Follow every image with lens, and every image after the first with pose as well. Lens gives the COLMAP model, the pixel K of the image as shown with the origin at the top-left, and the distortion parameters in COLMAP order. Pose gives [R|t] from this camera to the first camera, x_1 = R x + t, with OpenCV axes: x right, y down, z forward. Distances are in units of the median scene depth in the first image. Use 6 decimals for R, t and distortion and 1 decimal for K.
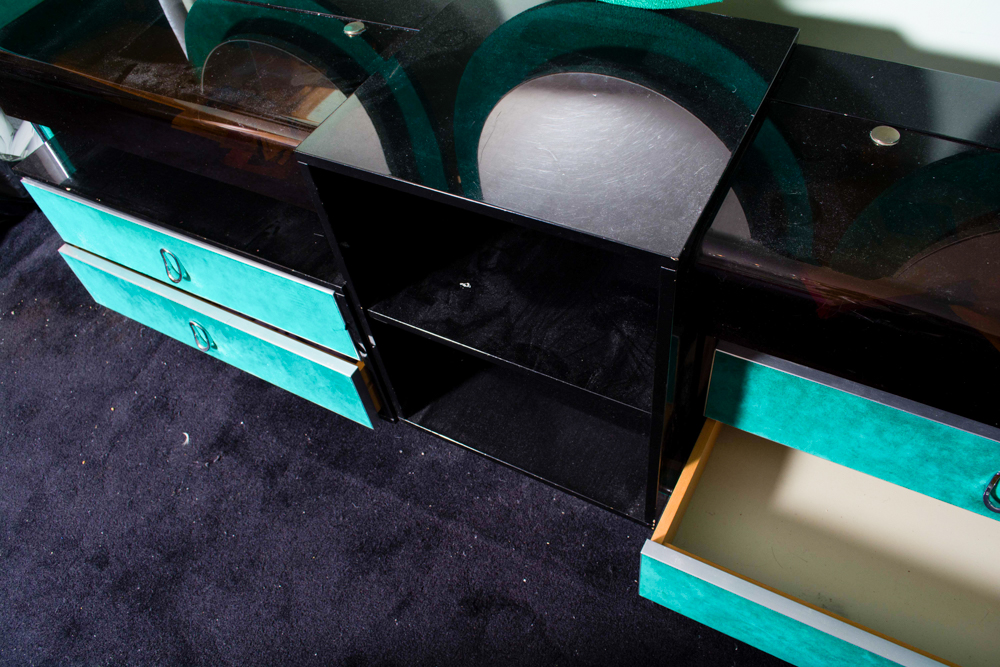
lens RADIAL K [[752.2, 0, 503.7], [0, 752.2, 334.7], [0, 0, 1]] dist [-0.087828, -0.000976]
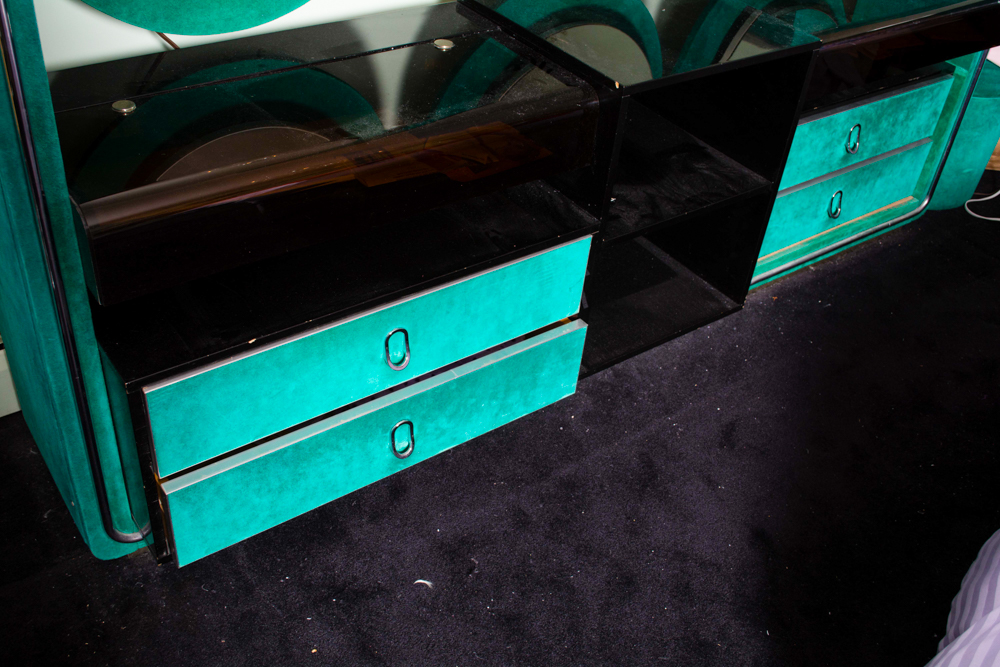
lens RADIAL K [[999.4, 0, 497.9], [0, 999.4, 331.1], [0, 0, 1]] dist [-0.061710, 0.000000]
pose [[0.396712, -0.429423, 0.811305, -1.743097], [0.612154, 0.782365, 0.114773, -0.225483], [-0.684022, 0.451112, 0.573247, 0.318332]]
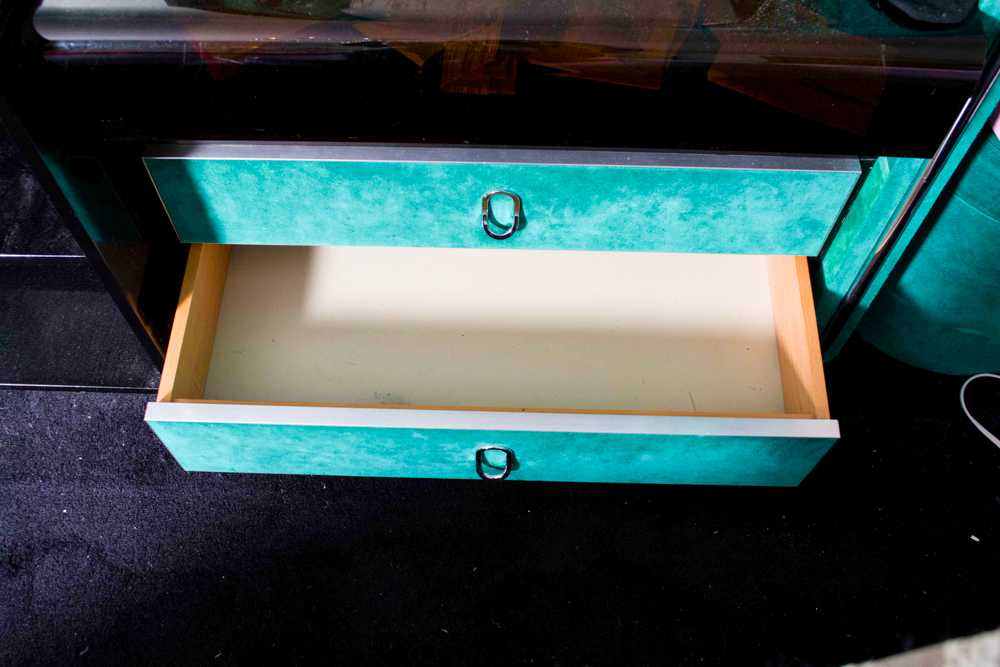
lens RADIAL K [[931.9, 0, 498.4], [0, 931.9, 333.1], [0, 0, 1]] dist [-0.065897, 0.000000]
pose [[0.878641, -0.340611, 0.334625, 0.214223], [0.287405, 0.936906, 0.199011, 0.106922], [-0.381297, -0.078686, 0.921098, -0.093292]]
